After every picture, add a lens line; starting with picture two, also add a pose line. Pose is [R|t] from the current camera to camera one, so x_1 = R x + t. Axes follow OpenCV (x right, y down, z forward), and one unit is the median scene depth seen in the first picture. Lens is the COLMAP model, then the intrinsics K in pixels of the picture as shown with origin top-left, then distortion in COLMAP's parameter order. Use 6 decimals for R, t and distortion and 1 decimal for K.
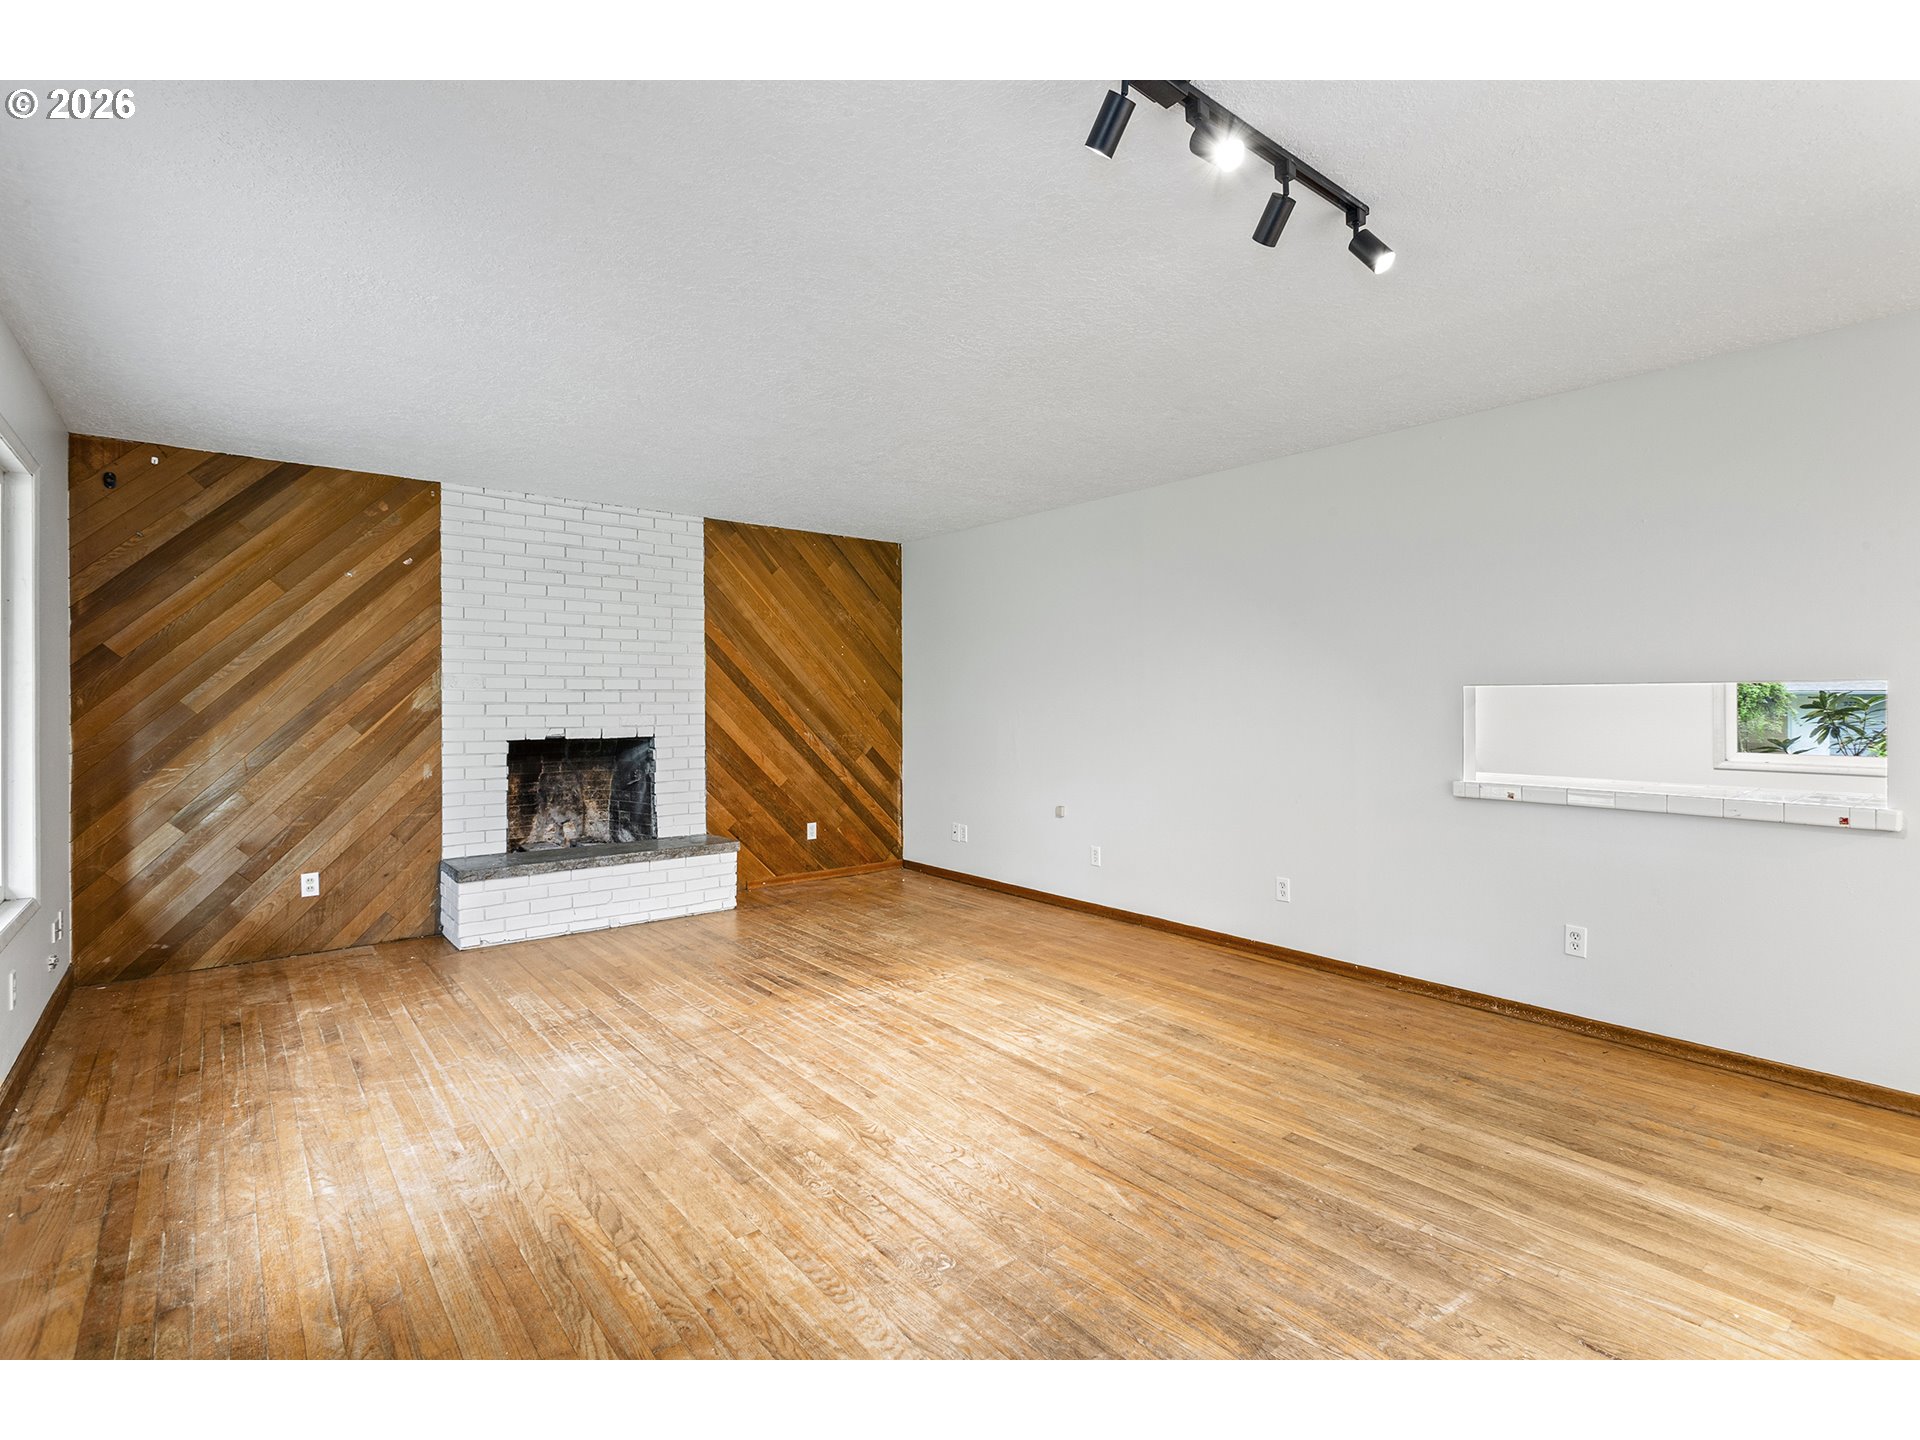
lens RADIAL K [[907.1, 0, 959.7], [0, 907.1, 706.6], [0, 0, 1]] dist [0.000438, 0.000567]
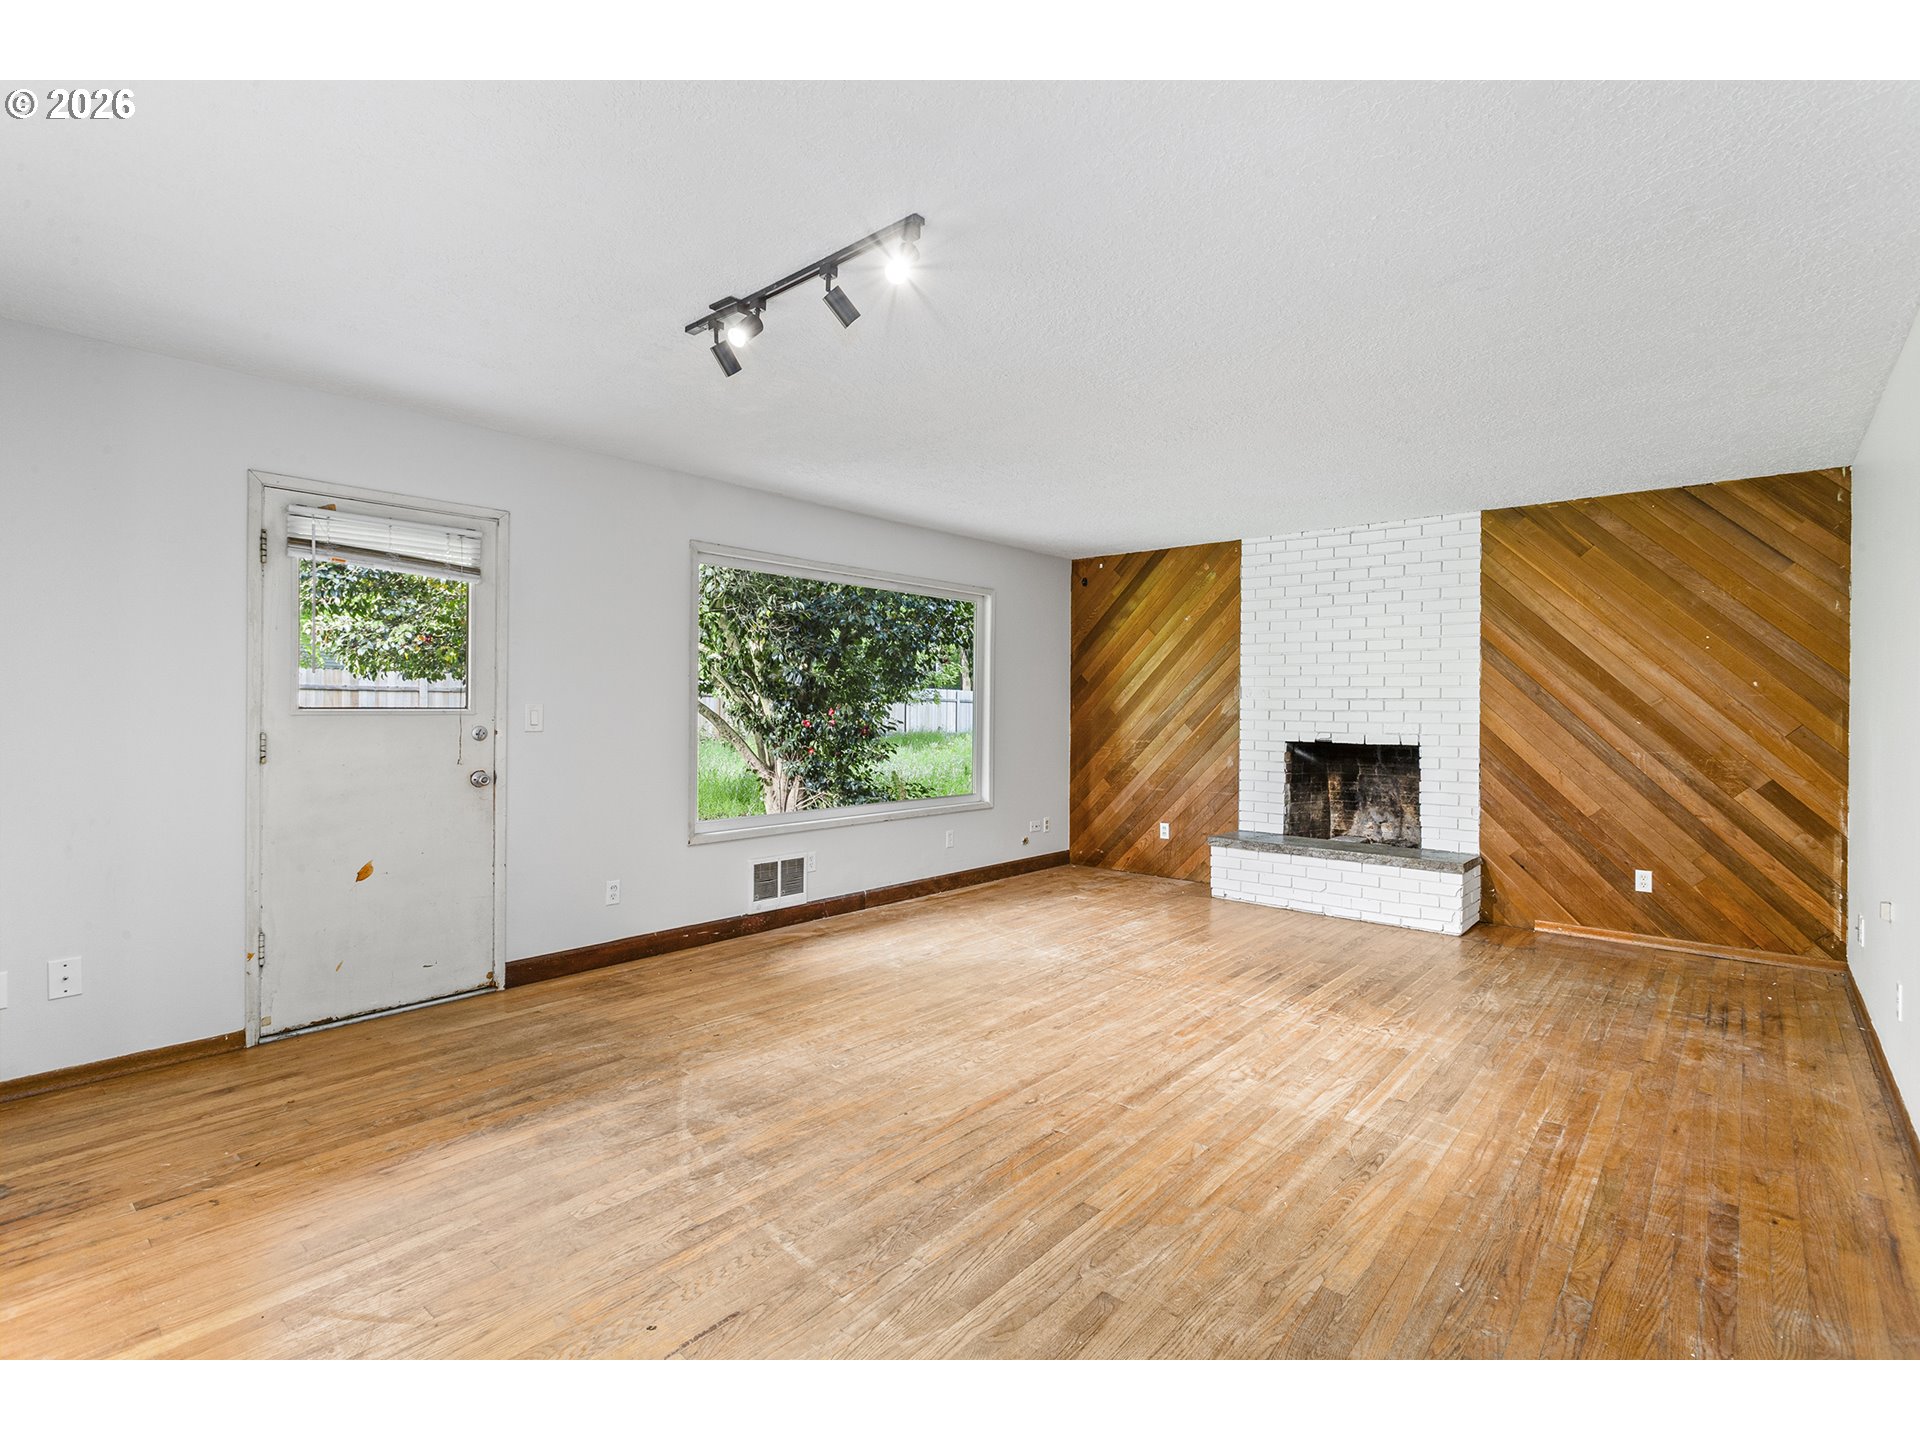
lens RADIAL K [[907.1, 0, 959.7], [0, 907.1, 706.6], [0, 0, 1]] dist [0.000438, 0.000567]
pose [[0.166266, 0.002099, -0.986079, 0.710907], [-0.015112, 0.999886, -0.000420, -0.001629], [0.985965, 0.014971, 0.166279, 0.430518]]
